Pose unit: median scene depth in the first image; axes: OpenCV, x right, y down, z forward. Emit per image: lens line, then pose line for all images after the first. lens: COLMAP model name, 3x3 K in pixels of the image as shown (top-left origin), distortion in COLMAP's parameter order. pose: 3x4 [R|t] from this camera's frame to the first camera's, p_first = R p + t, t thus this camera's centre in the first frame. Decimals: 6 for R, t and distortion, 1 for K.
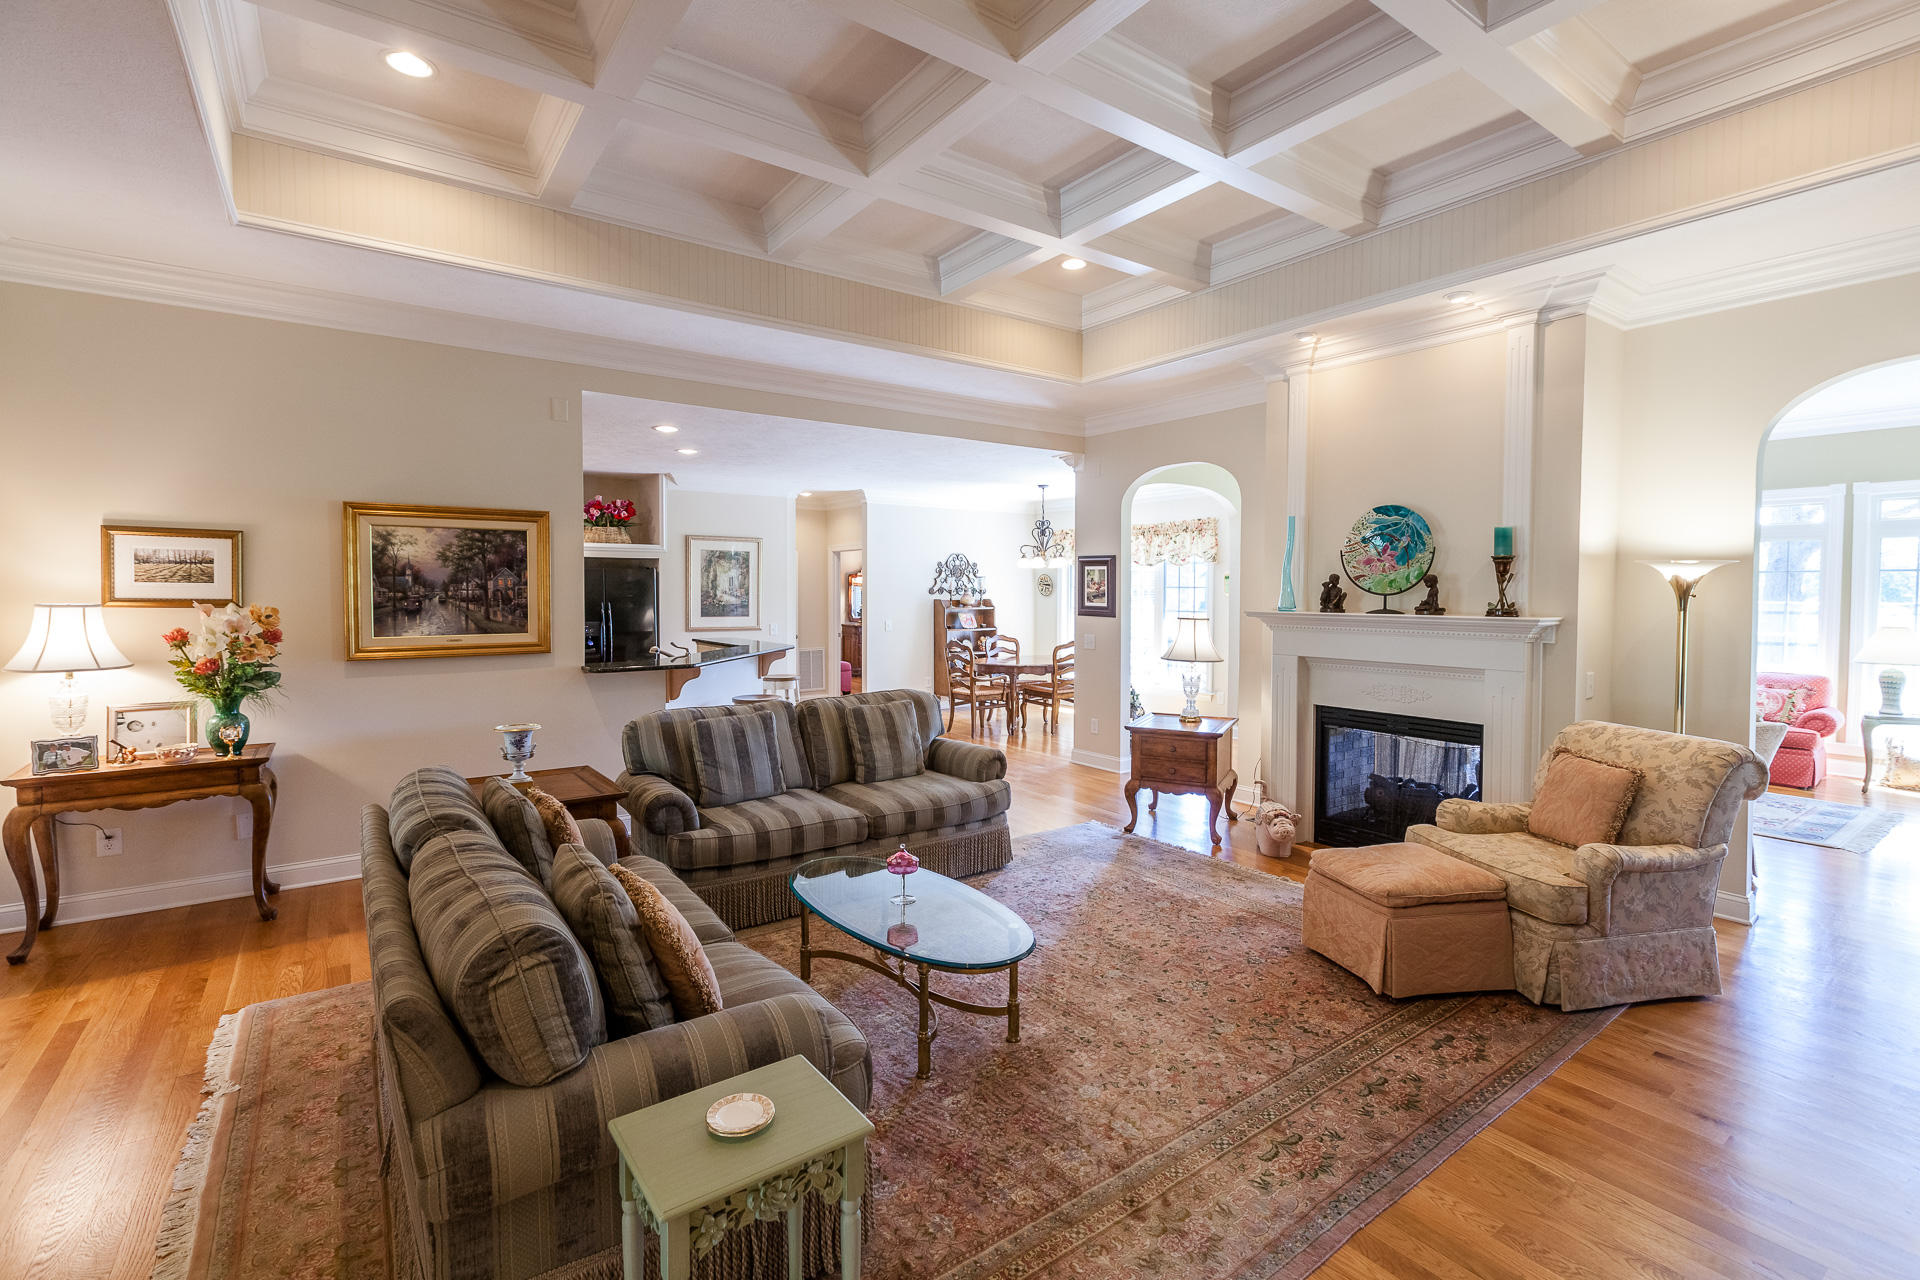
lens RADIAL K [[866.1, 0, 953.2], [0, 866.1, 621.1], [0, 0, 1]] dist [0.001013, 0.000110]
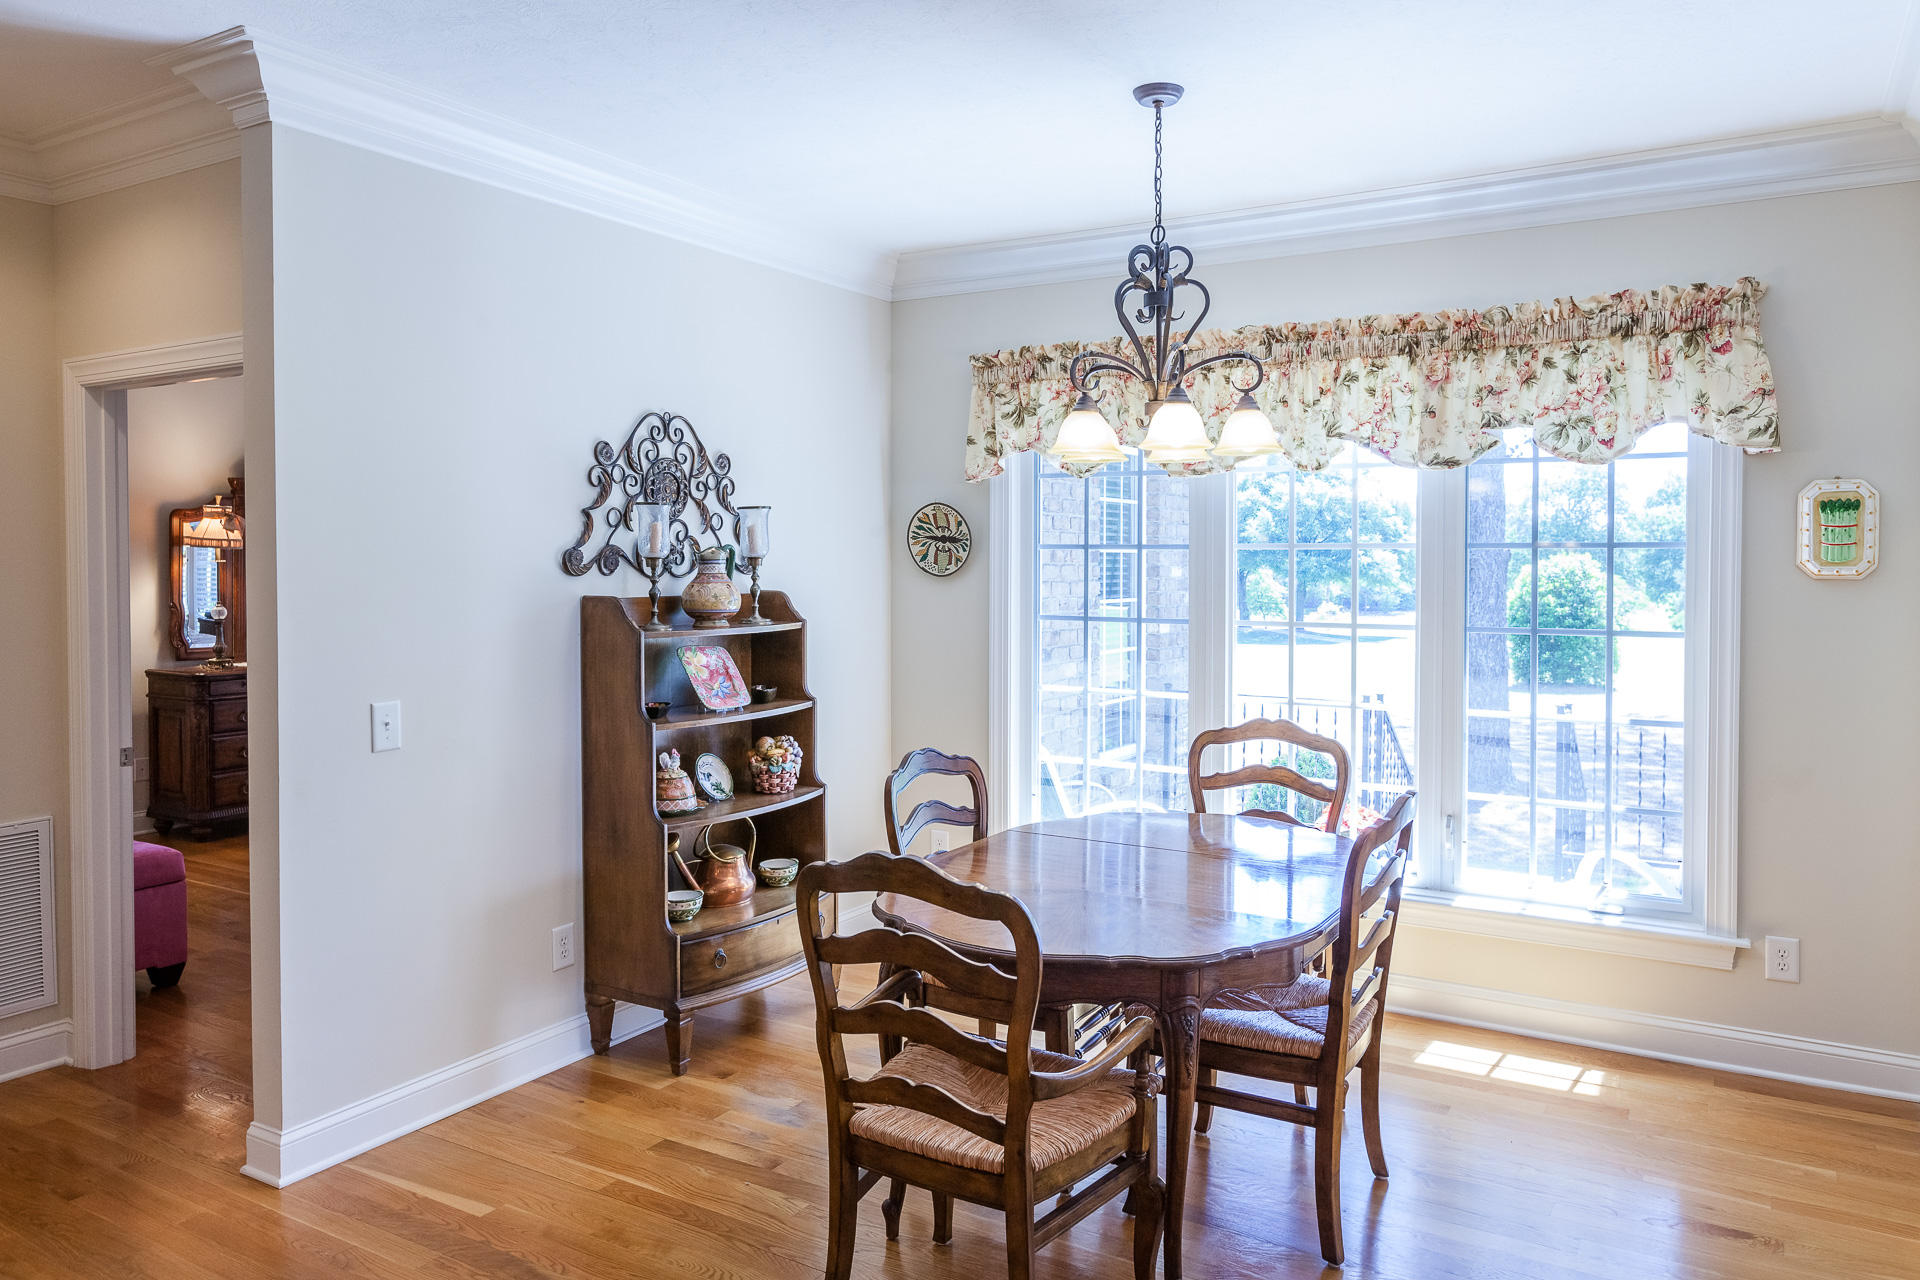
lens RADIAL K [[1345.8, 0, 959.4], [0, 1345.8, 581.9], [0, 0, 1]] dist [-0.001367, 0.001624]
pose [[0.917364, -0.008844, 0.397951, -0.093316], [0.016124, 0.999758, -0.014950, -0.027516], [-0.397723, 0.020131, 0.917285, 0.778124]]
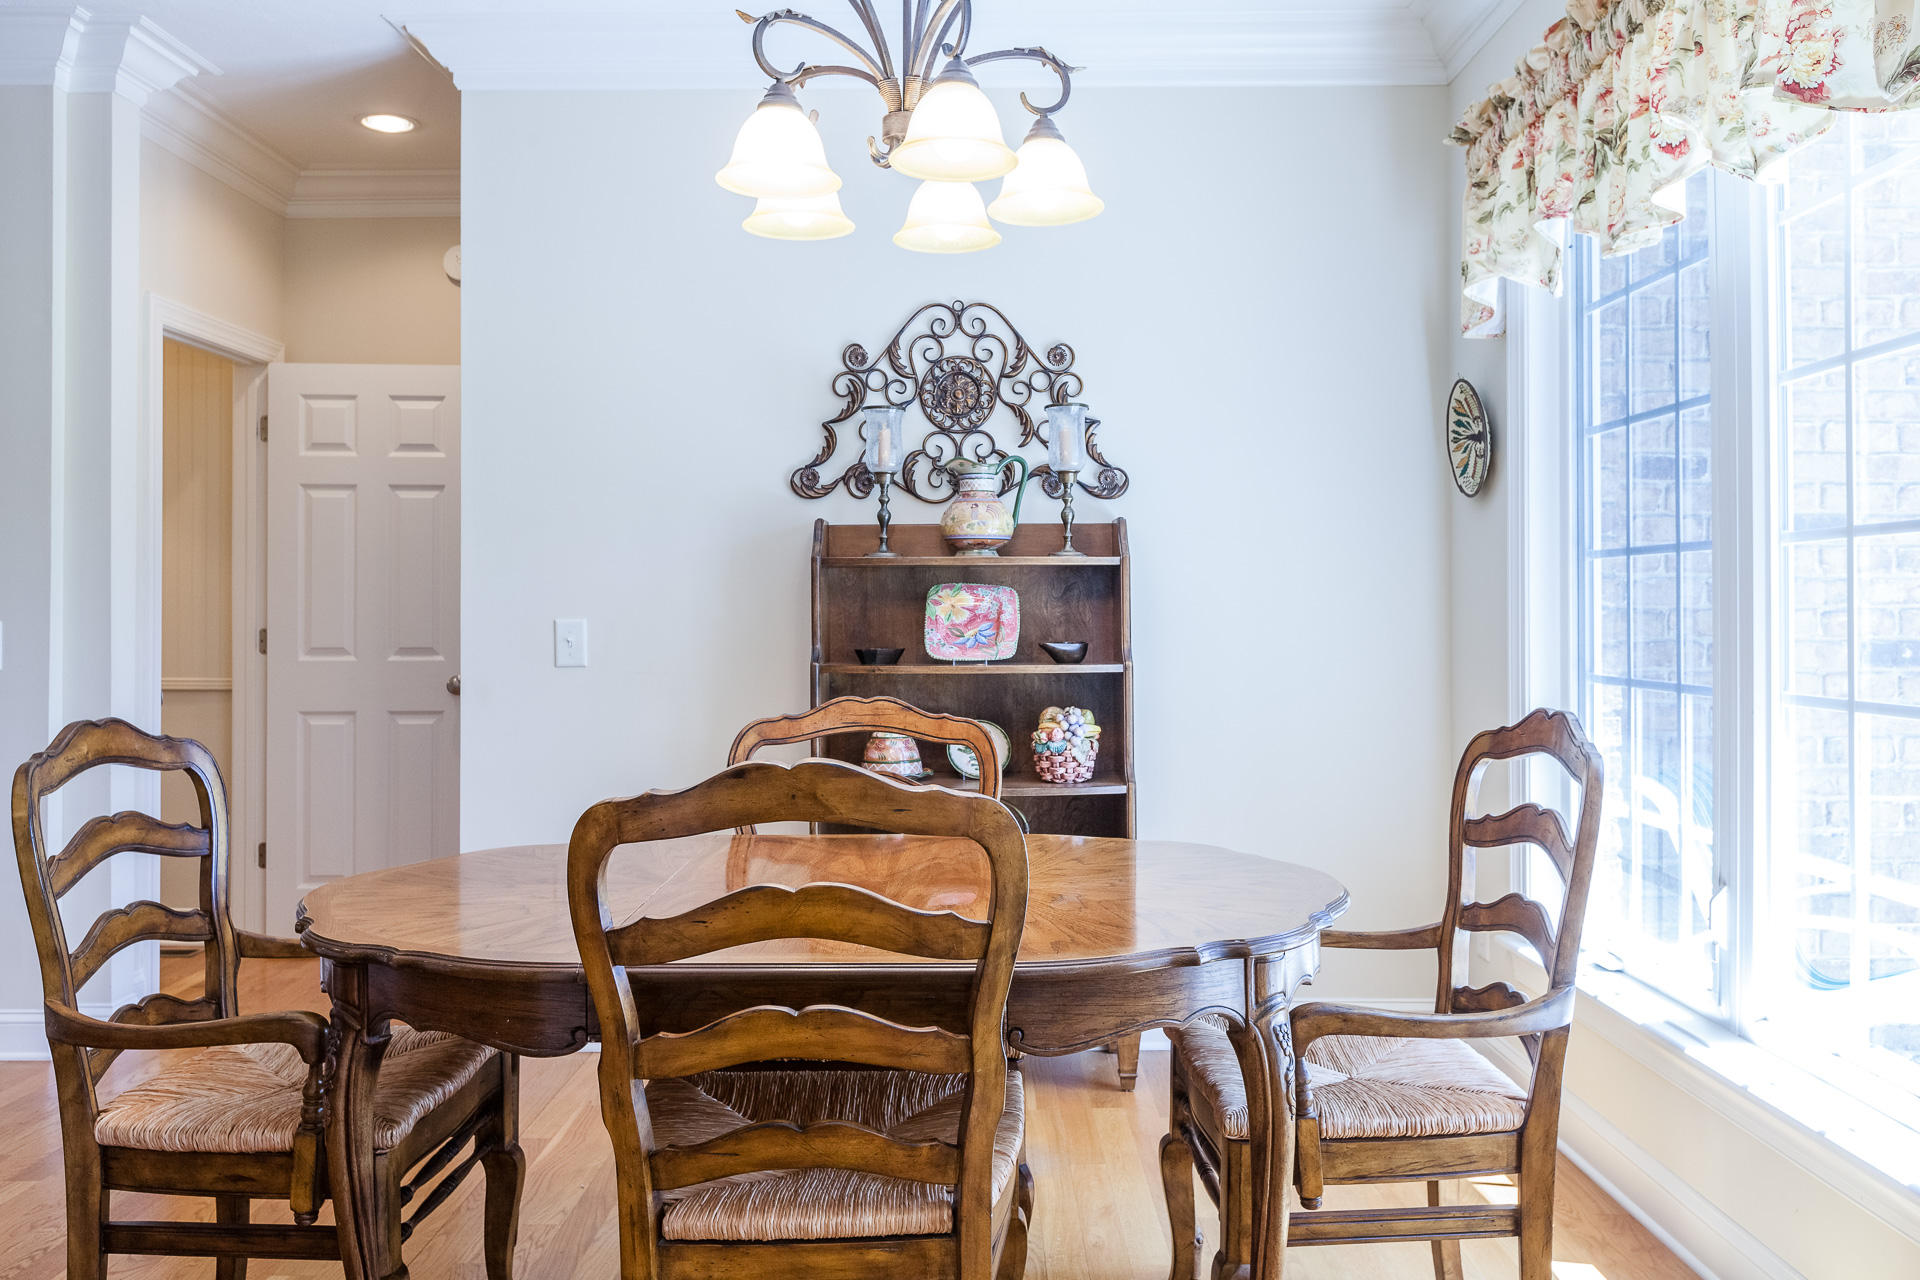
lens RADIAL K [[1500.4, 0, 960.0], [0, 1500.4, 640.0], [0, 0, 1]] dist [-0.008850, -0.004586]
pose [[0.804486, 0.007269, -0.593927, 0.279899], [-0.018223, 0.999756, -0.012448, 0.009599], [0.593692, 0.020838, 0.804422, 0.913260]]
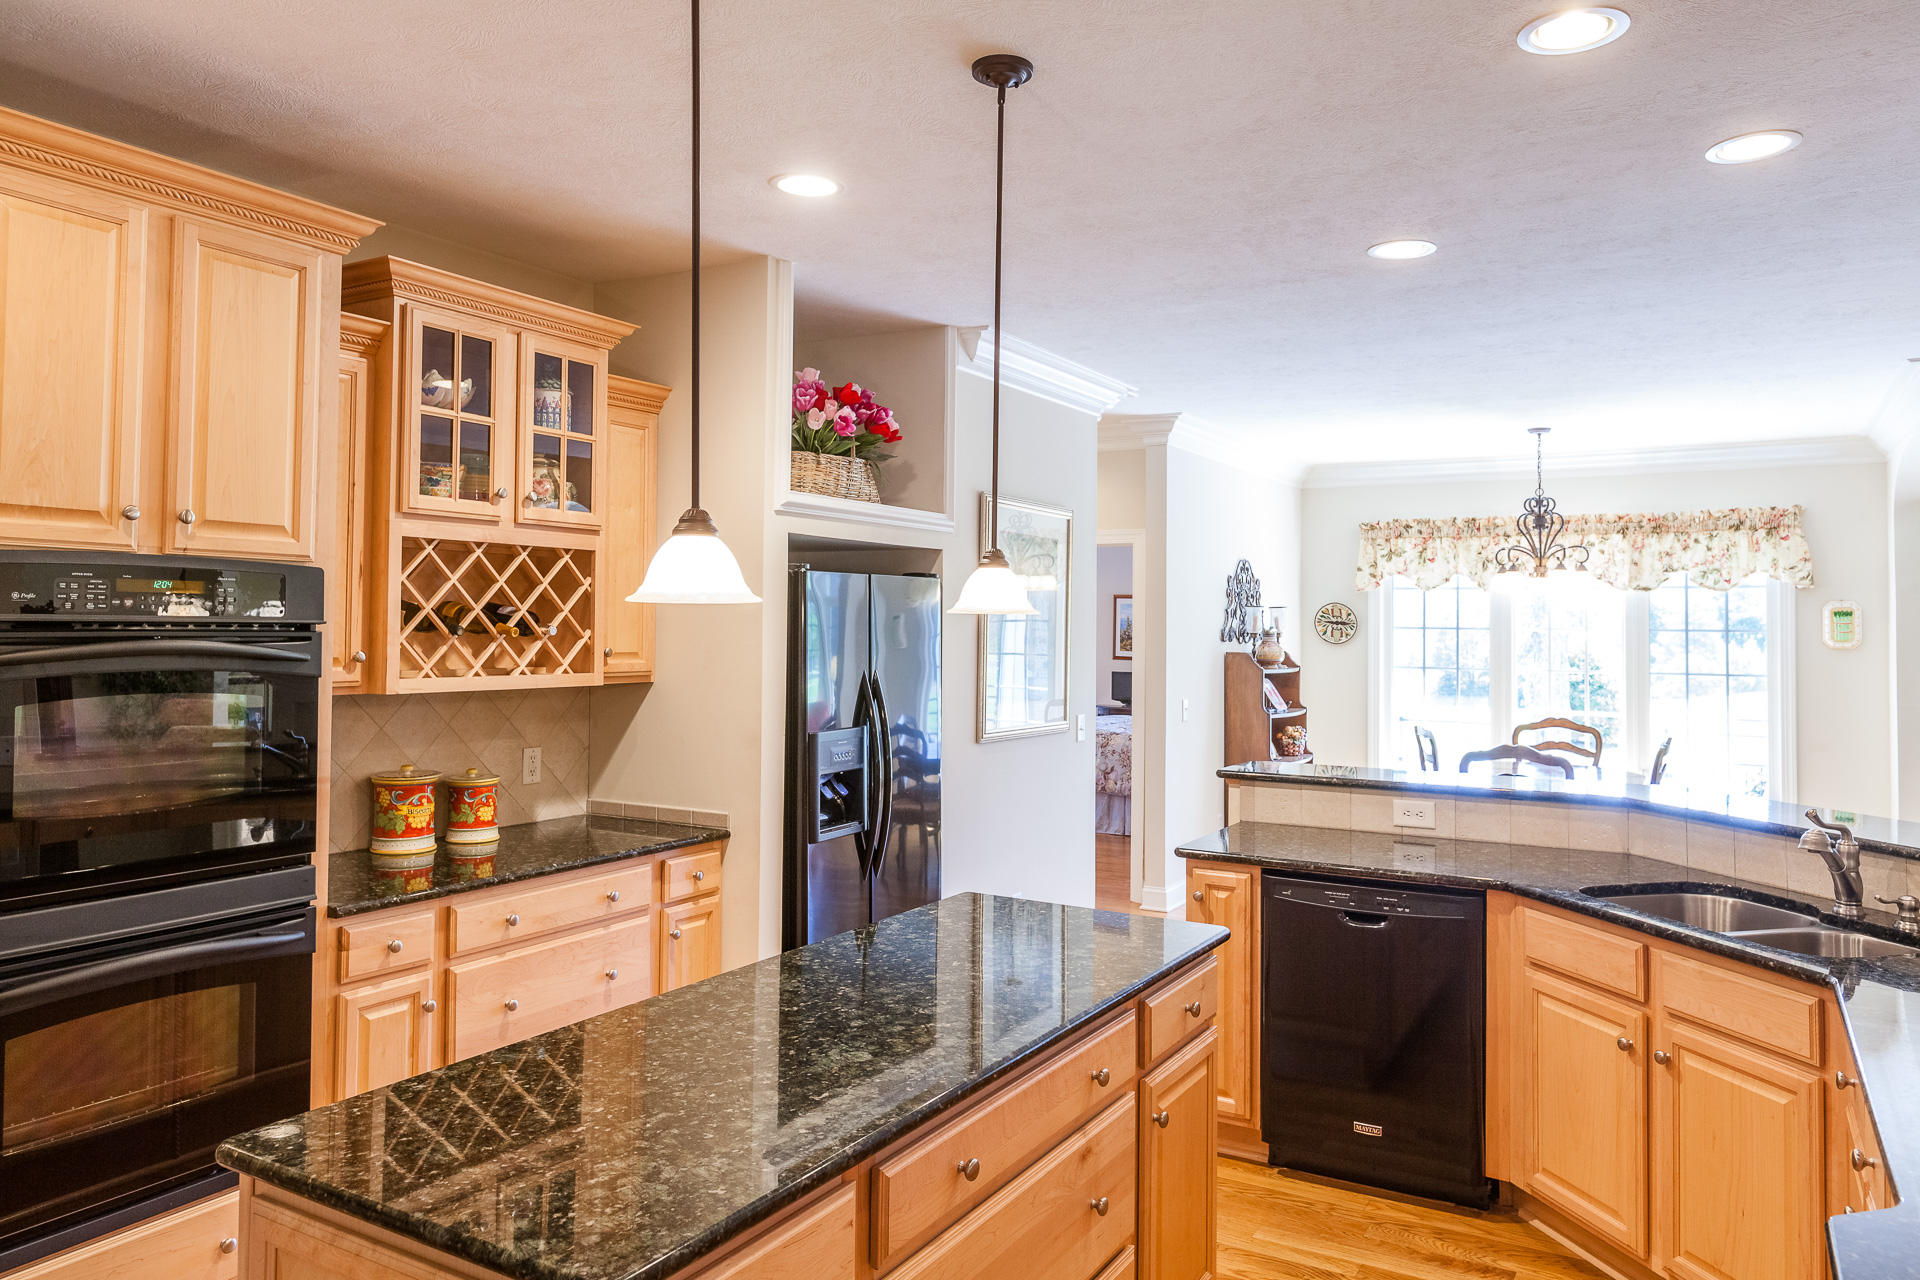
lens RADIAL K [[1307.7, 0, 964.8], [0, 1307.7, 589.2], [0, 0, 1]] dist [0.000538, -0.000764]
pose [[0.914399, 0.015939, 0.404499, -0.566917], [0.008914, 0.998190, -0.059483, -0.023030], [-0.404715, 0.057997, 0.912602, 0.491034]]
